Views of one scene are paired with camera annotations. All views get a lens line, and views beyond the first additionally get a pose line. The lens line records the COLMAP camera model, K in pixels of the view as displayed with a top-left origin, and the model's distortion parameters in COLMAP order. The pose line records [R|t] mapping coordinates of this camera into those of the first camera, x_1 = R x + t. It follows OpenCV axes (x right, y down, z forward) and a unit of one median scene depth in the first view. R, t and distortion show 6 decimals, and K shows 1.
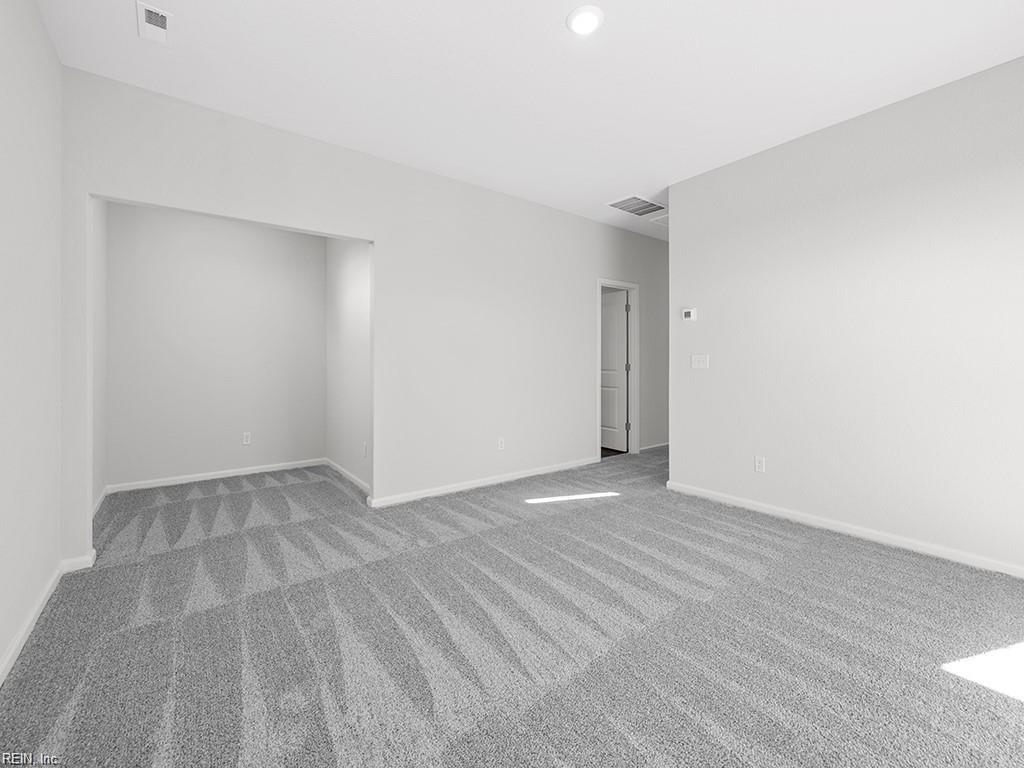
lens RADIAL K [[440.8, 0, 516.2], [0, 440.8, 369.7], [0, 0, 1]] dist [0.000184, 0.000228]
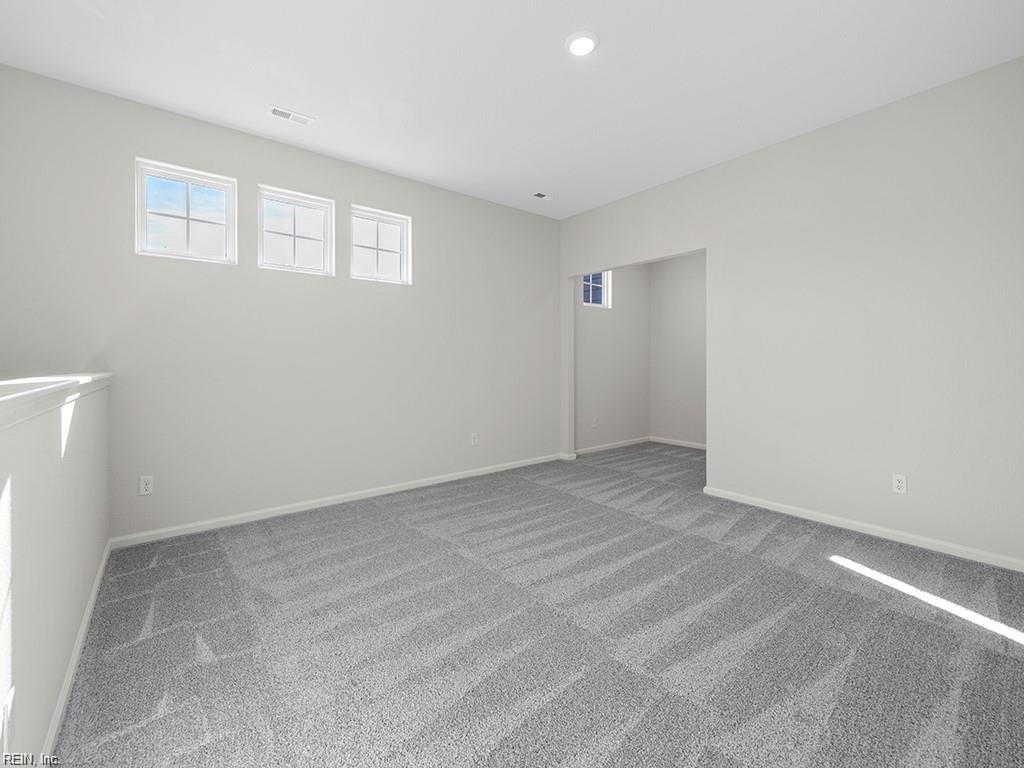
lens RADIAL K [[440.8, 0, 516.2], [0, 440.8, 369.7], [0, 0, 1]] dist [0.000184, 0.000228]
pose [[0.002565, 0.015691, -0.999874, 0.914371], [-0.010029, 0.999827, 0.015665, -0.016666], [0.999946, 0.009988, 0.002721, 0.595514]]
